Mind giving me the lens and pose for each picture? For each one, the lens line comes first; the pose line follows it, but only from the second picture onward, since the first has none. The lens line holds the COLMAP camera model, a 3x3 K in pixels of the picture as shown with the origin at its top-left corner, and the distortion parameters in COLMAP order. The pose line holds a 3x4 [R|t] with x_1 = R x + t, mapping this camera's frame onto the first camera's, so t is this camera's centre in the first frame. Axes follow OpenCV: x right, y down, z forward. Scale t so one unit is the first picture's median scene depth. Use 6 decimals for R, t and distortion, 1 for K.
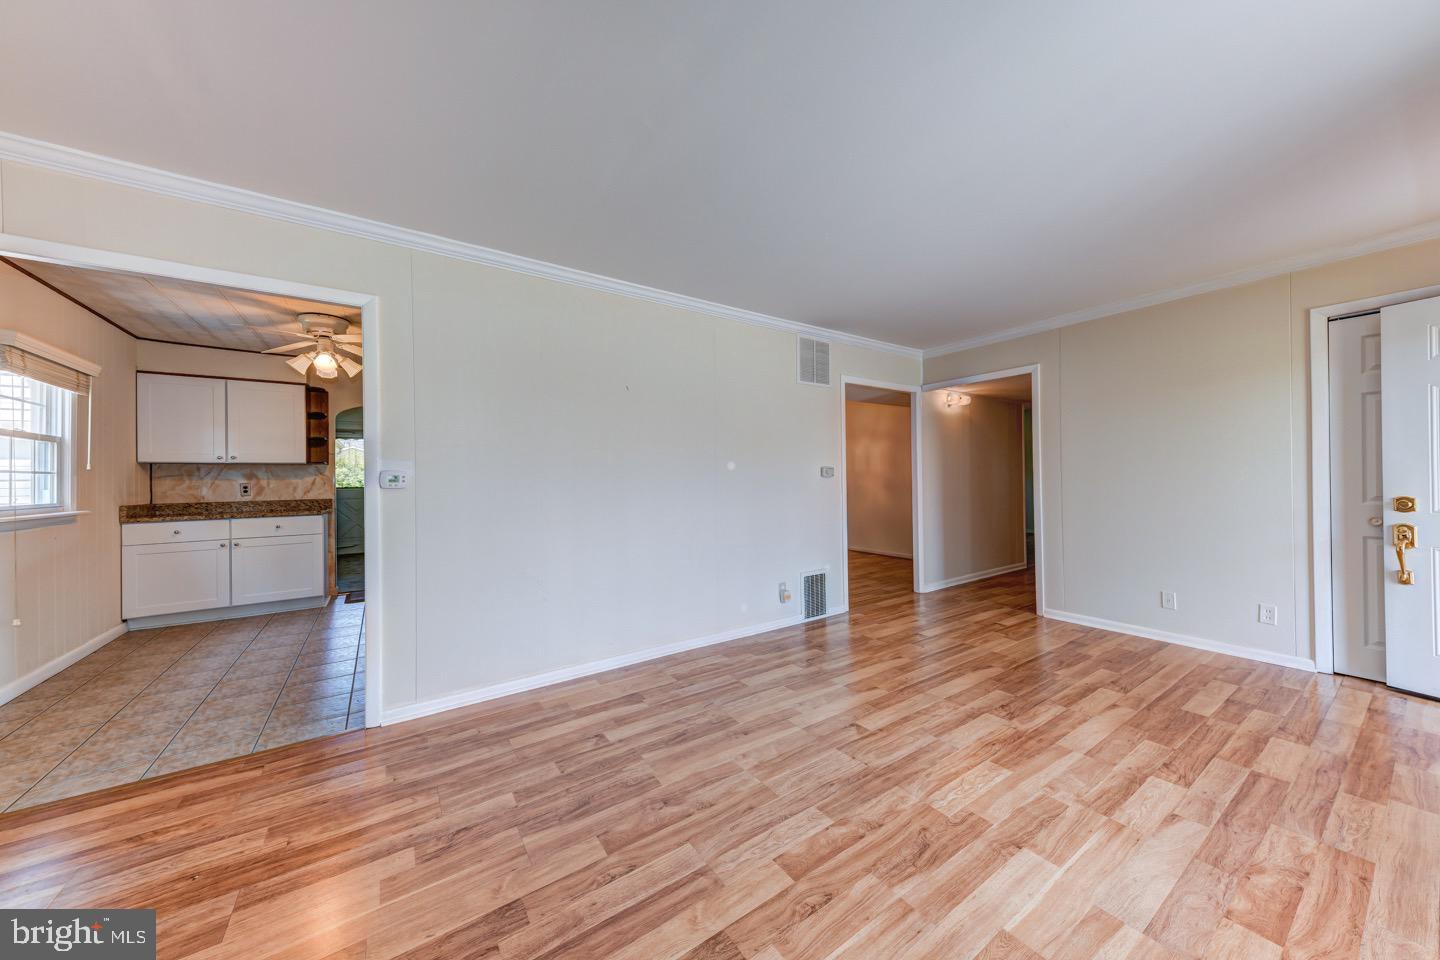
lens RADIAL K [[489.4, 0, 724.4], [0, 489.4, 470.2], [0, 0, 1]] dist [0.018251, -0.001842]
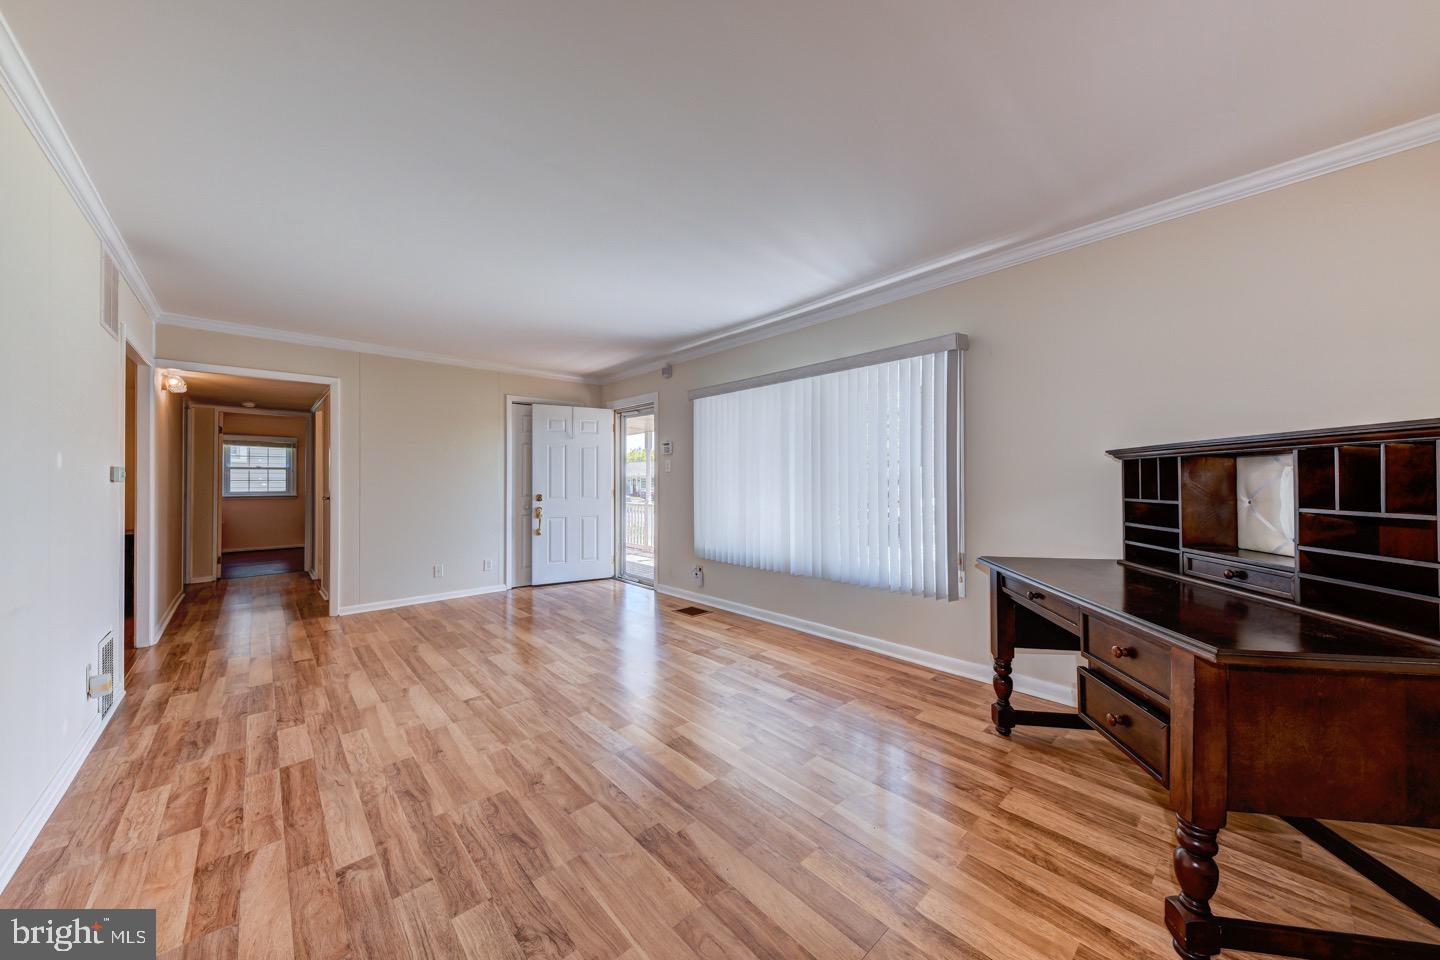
lens RADIAL K [[500.7, 0, 724.7], [0, 500.7, 471.4], [0, 0, 1]] dist [0.017712, -0.001114]
pose [[-0.136885, 0.032739, 0.990046, -0.950165], [-0.006210, 0.999406, -0.033907, 0.026111], [-0.990567, -0.010790, -0.136600, 0.558429]]
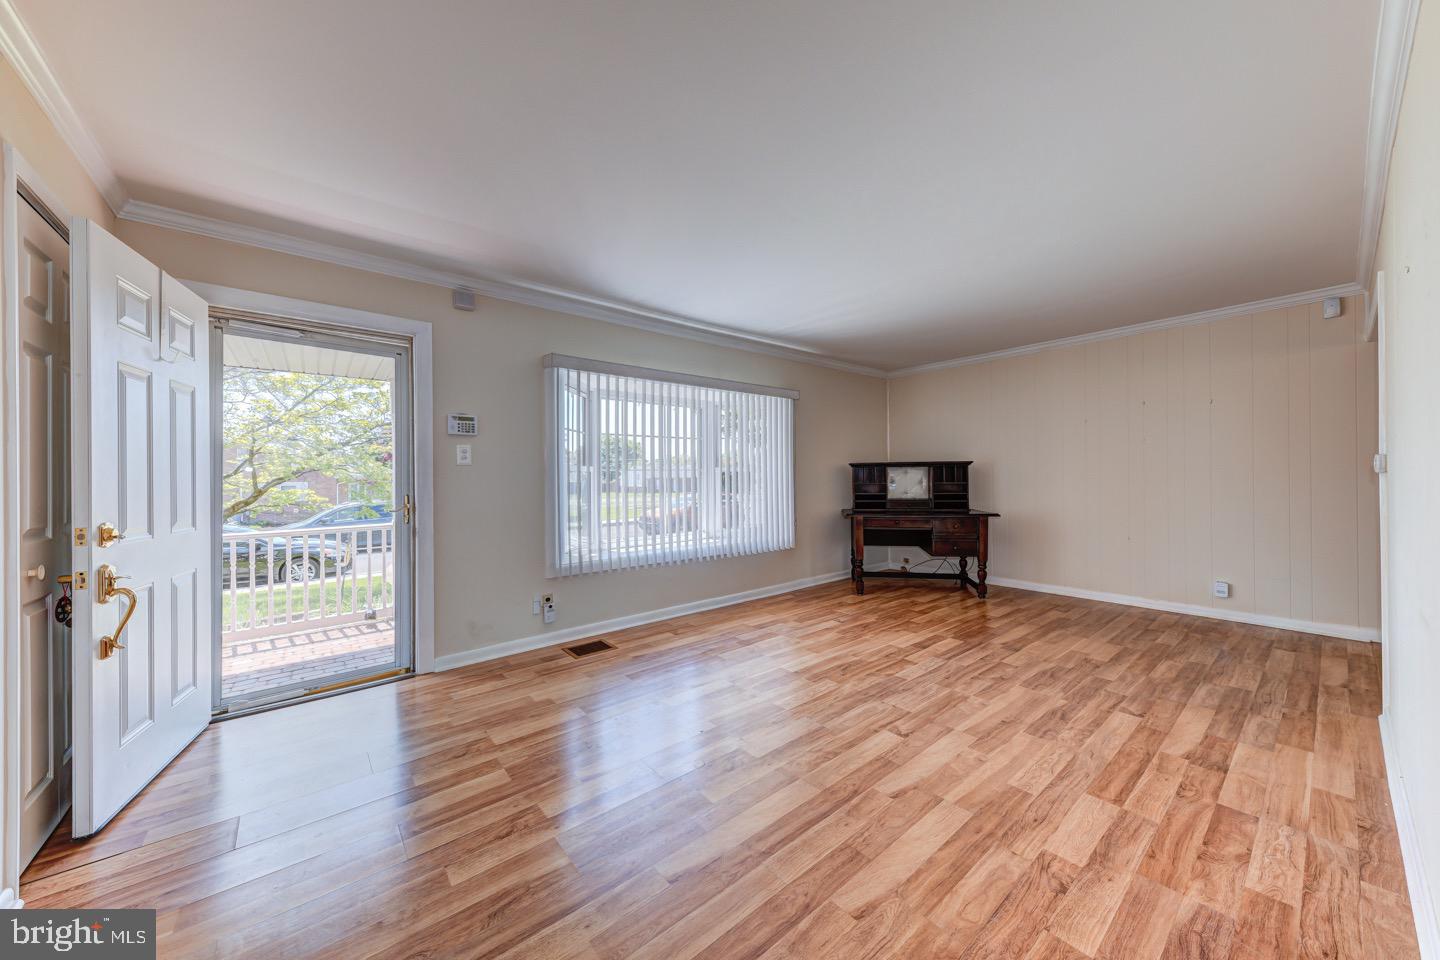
lens RADIAL K [[500.7, 0, 718.6], [0, 500.7, 484.5], [0, 0, 1]] dist [0.017712, -0.001114]
pose [[-0.996500, 0.026995, -0.079112, 0.662188], [0.026845, 0.999635, 0.002951, 0.020968], [0.079163, 0.000817, -0.996861, 1.878193]]
